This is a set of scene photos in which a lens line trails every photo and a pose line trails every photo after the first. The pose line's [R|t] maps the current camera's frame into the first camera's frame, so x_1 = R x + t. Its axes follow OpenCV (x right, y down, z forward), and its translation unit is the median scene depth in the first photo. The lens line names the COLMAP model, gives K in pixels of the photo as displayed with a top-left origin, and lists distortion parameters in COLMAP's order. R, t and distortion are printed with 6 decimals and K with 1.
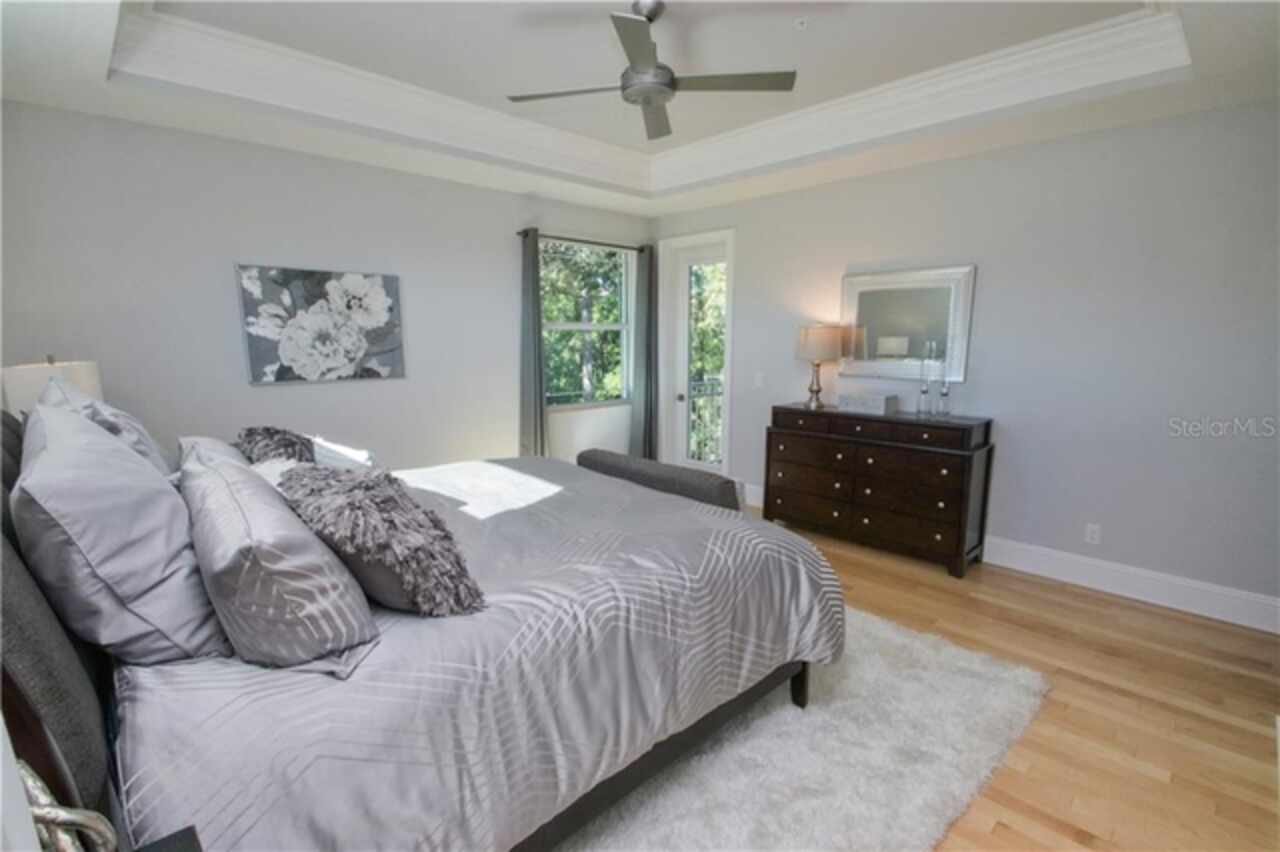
lens RADIAL K [[591.7, 0, 642.0], [0, 591.7, 427.1], [0, 0, 1]] dist [-0.009650, -0.002229]
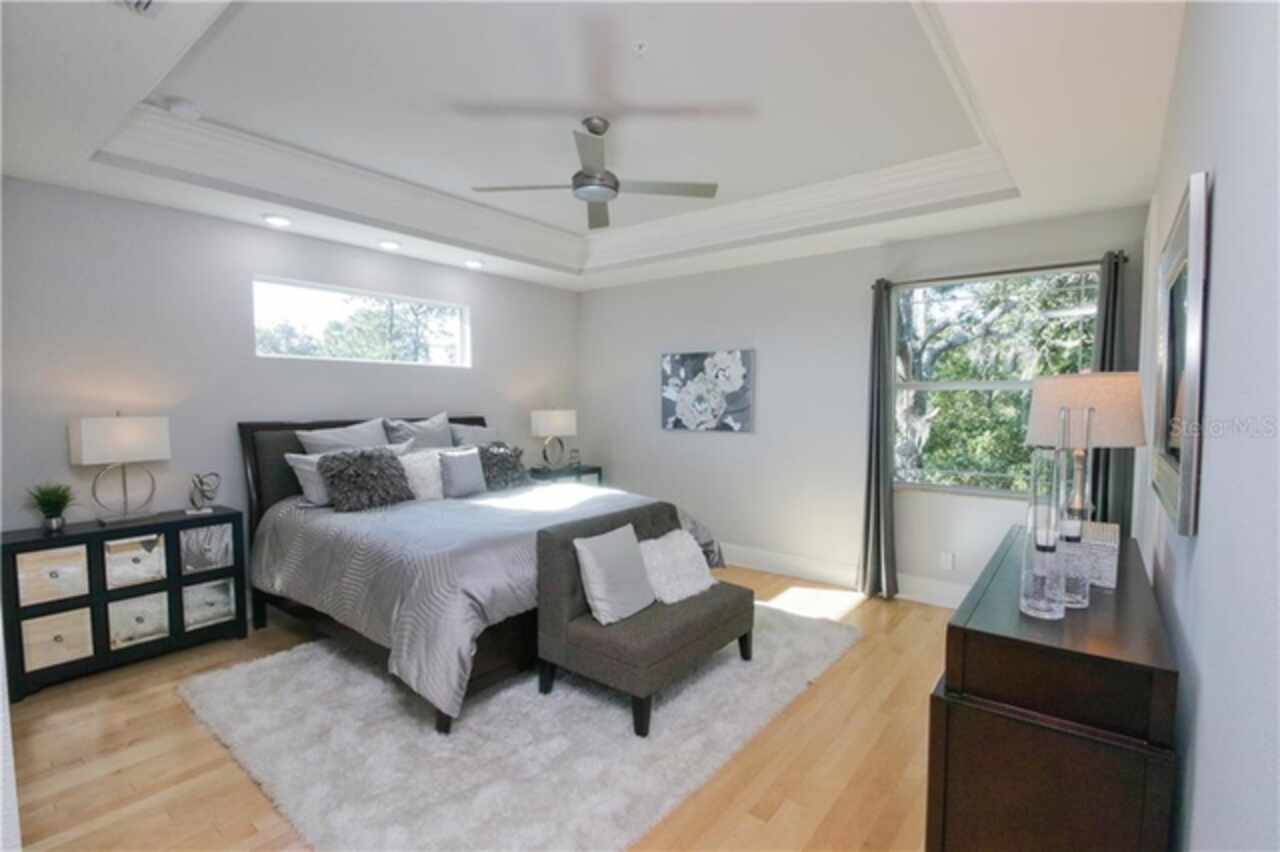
lens RADIAL K [[591.7, 0, 638.4], [0, 591.7, 432.9], [0, 0, 1]] dist [-0.009650, -0.002229]
pose [[0.128624, 0.037934, -0.990968, 0.823654], [-0.165174, 0.986130, 0.016310, -0.072162], [0.977841, 0.161584, 0.133106, 0.681019]]
